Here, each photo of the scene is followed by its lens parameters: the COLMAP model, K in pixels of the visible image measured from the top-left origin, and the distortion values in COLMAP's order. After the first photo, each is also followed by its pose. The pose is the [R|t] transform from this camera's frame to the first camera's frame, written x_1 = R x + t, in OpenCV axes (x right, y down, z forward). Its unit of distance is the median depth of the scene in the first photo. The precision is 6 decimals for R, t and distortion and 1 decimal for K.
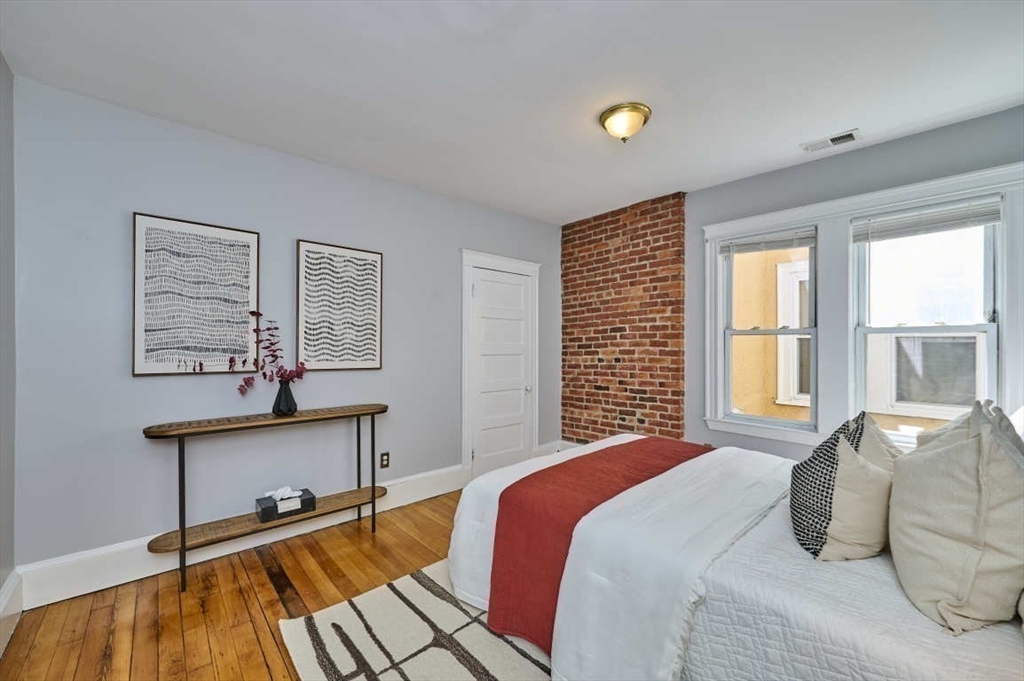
lens RADIAL K [[403.0, 0, 513.3], [0, 403.0, 348.1], [0, 0, 1]] dist [-0.001813, -0.000143]
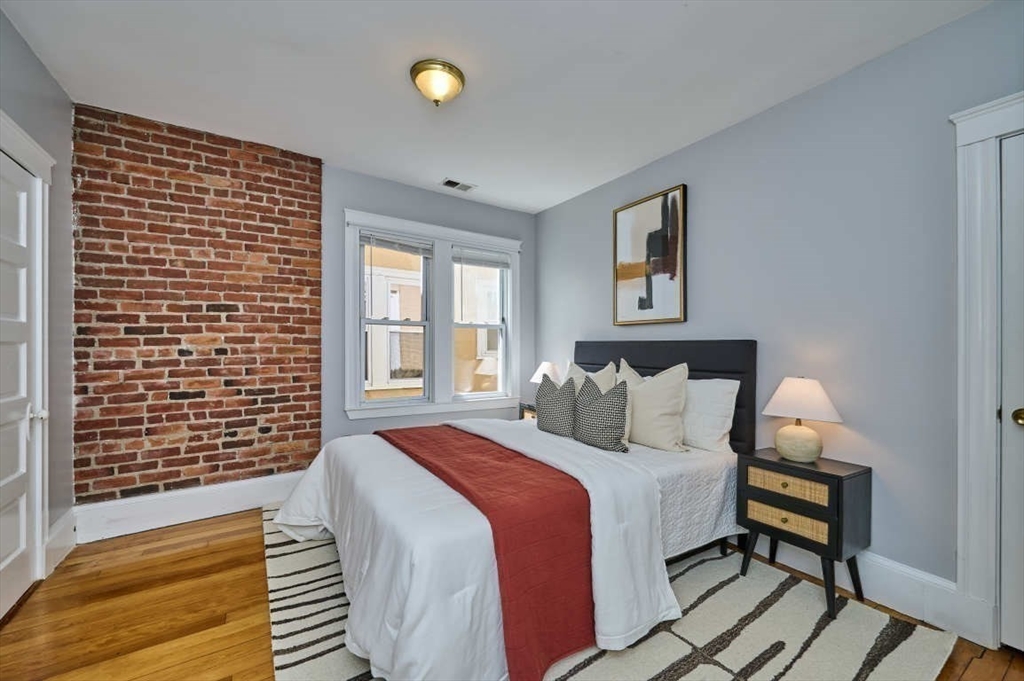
lens RADIAL K [[403.0, 0, 511.4], [0, 403.0, 341.4], [0, 0, 1]] dist [-0.001813, -0.000143]
pose [[0.169254, 0.005663, 0.985556, -0.342655], [-0.003108, 0.999982, -0.005212, 0.014436], [-0.985567, -0.002181, 0.169269, 0.387037]]
